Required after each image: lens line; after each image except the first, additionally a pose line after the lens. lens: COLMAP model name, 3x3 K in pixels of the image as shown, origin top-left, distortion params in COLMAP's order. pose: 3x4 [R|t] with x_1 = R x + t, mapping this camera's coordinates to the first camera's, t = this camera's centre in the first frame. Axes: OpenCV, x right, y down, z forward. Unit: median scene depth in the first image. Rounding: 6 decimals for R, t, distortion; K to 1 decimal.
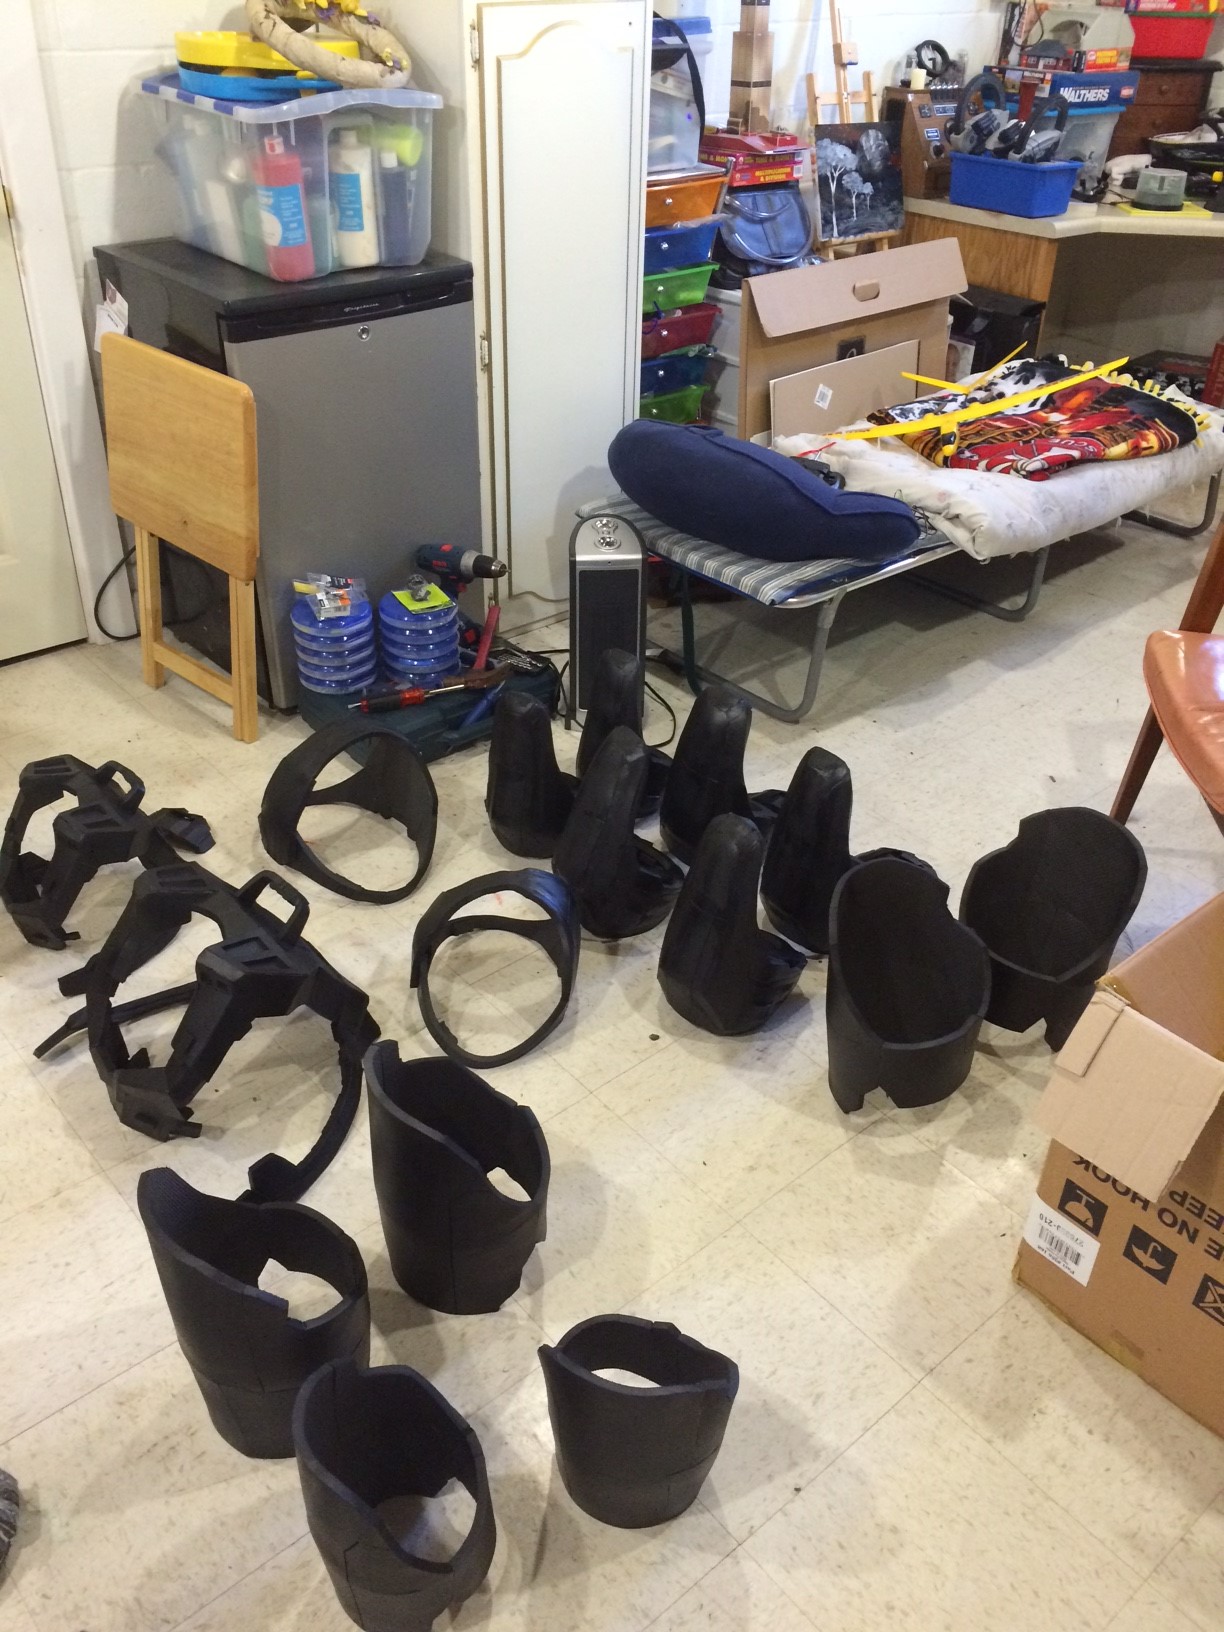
lens RADIAL K [[1392.5, 0, 610.5], [0, 1392.5, 804.5], [0, 0, 1]] dist [0.097463, -0.141637]
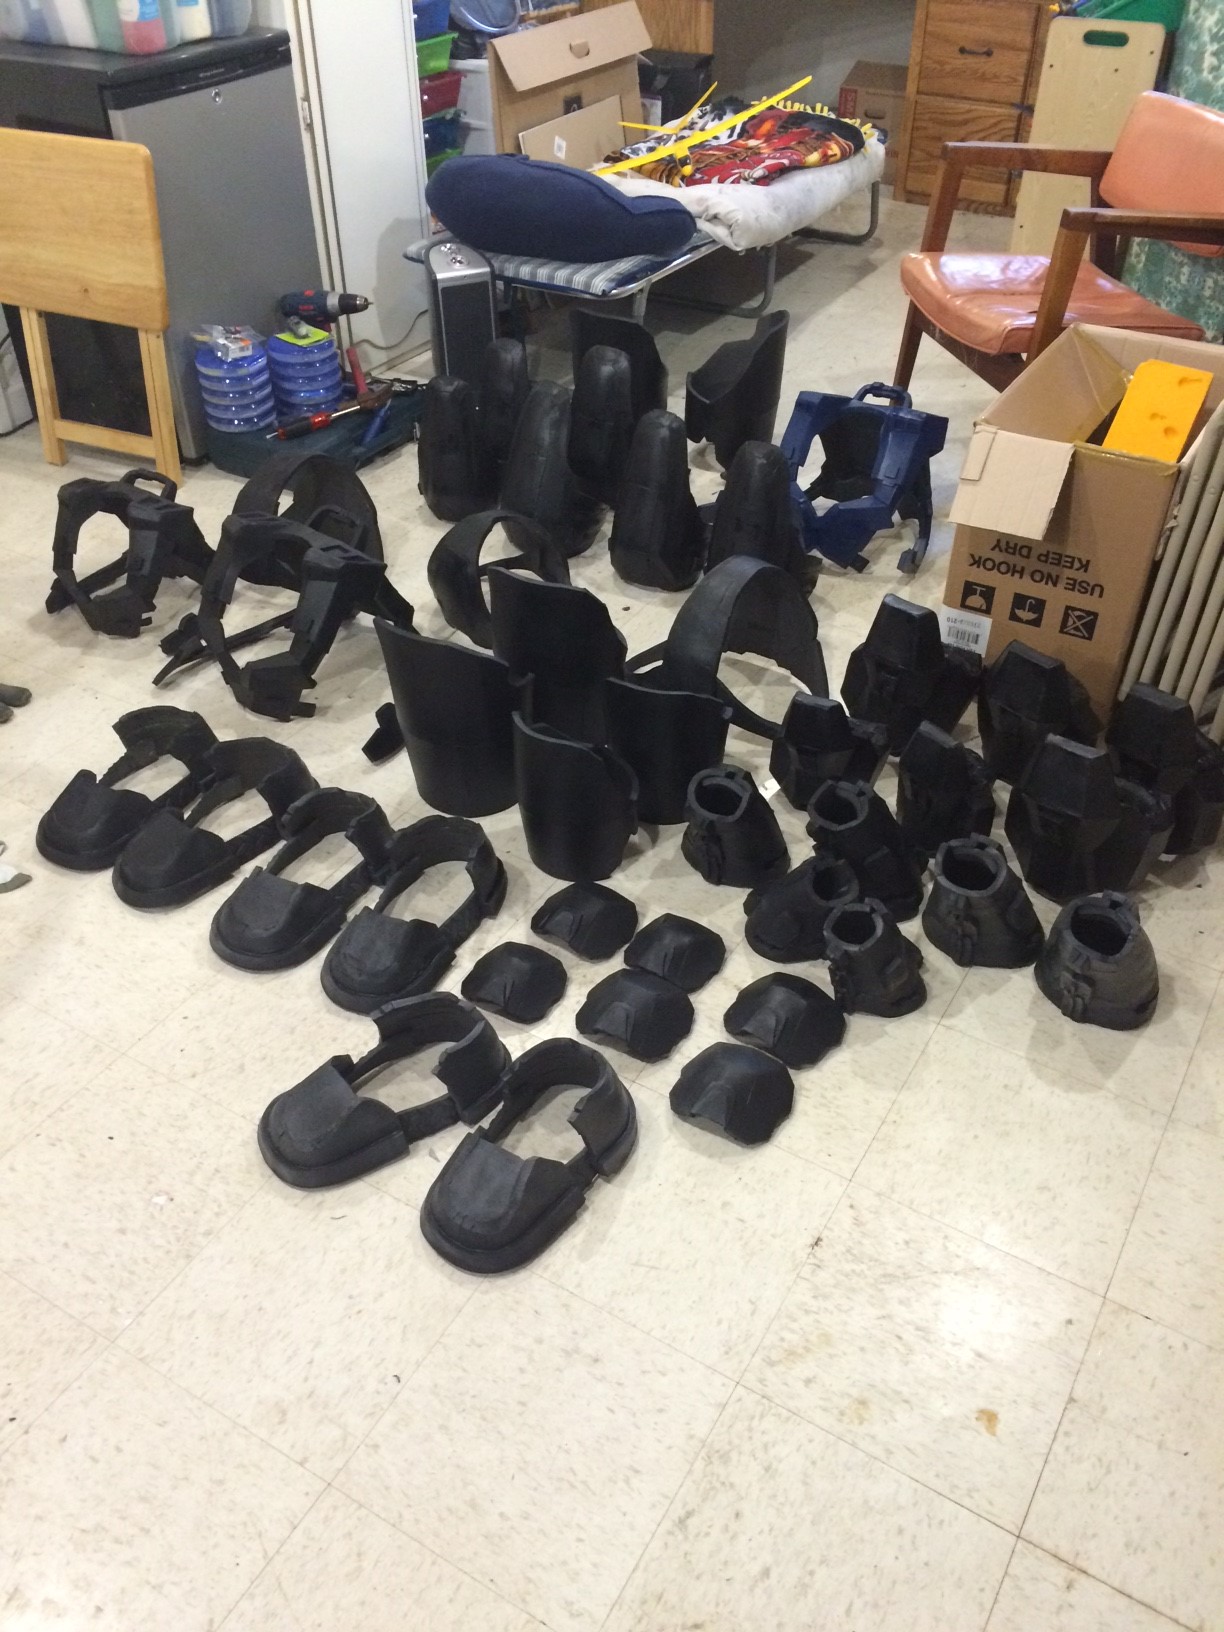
lens RADIAL K [[1390.2, 0, 608.7], [0, 1390.2, 805.1], [0, 0, 1]] dist [0.089383, -0.131191]
pose [[0.949227, -0.215114, 0.229550, -0.231887], [0.196284, 0.975206, 0.102208, 0.150809], [-0.245845, -0.051961, 0.967915, -0.188153]]
